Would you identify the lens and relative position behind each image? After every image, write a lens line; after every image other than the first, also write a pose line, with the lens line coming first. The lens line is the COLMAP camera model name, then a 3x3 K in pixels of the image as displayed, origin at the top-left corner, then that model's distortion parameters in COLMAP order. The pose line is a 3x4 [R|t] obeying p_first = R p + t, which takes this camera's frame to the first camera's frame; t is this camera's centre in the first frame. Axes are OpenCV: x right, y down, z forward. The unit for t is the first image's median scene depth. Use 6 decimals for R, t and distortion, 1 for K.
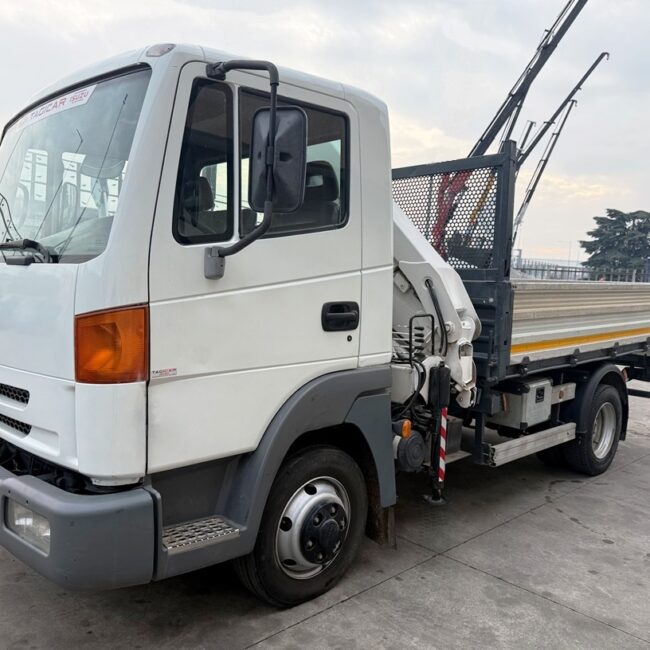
lens RADIAL K [[622.1, 0, 320.3], [0, 622.1, 323.2], [0, 0, 1]] dist [0.032286, 0.000000]
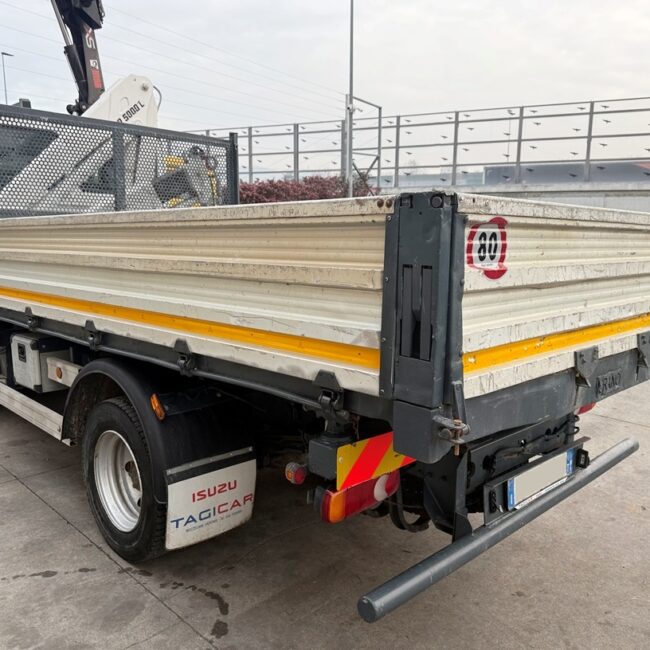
lens RADIAL K [[622.1, 0, 324.4], [0, 622.1, 323.3], [0, 0, 1]] dist [0.032286, 0.000000]
pose [[0.008940, 0.095784, -0.995362, 1.048226], [-0.121885, 0.988084, 0.093989, -0.043214], [0.992504, 0.120479, 0.020508, 1.254763]]
